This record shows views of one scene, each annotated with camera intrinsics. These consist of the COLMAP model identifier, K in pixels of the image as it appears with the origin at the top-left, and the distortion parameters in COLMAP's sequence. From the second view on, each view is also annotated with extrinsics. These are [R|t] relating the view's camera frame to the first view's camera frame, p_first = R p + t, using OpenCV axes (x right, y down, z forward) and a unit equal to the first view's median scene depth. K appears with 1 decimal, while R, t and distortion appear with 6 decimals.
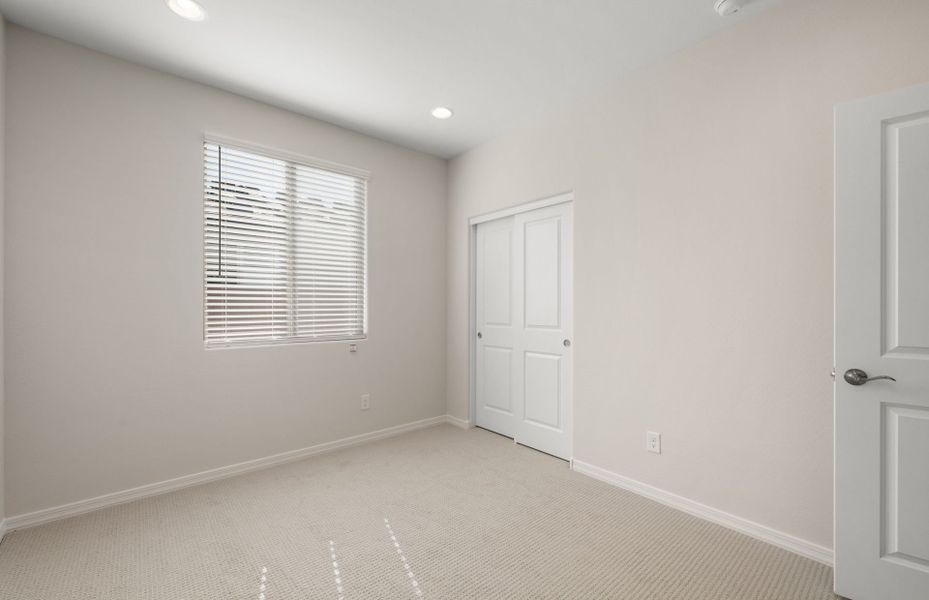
lens RADIAL K [[364.1, 0, 468.8], [0, 364.1, 301.5], [0, 0, 1]] dist [-0.001254, -0.000257]
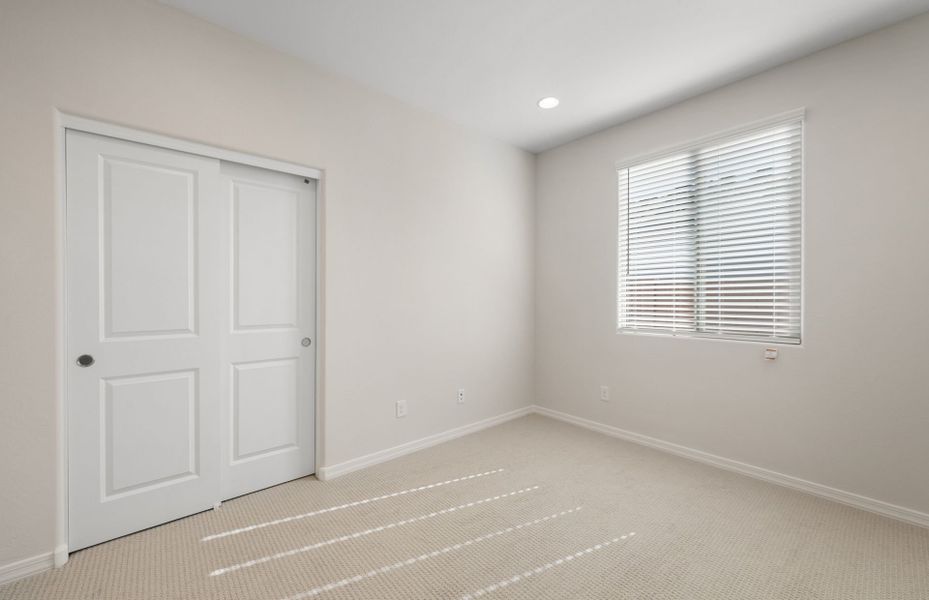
lens RADIAL K [[364.1, 0, 468.8], [0, 364.1, 301.5], [0, 0, 1]] dist [-0.001254, -0.000257]
pose [[0.041849, 0.008279, -0.999090, 0.462887], [0.011853, 0.999891, 0.008782, 0.002320], [0.999054, -0.012209, 0.041746, 0.369581]]
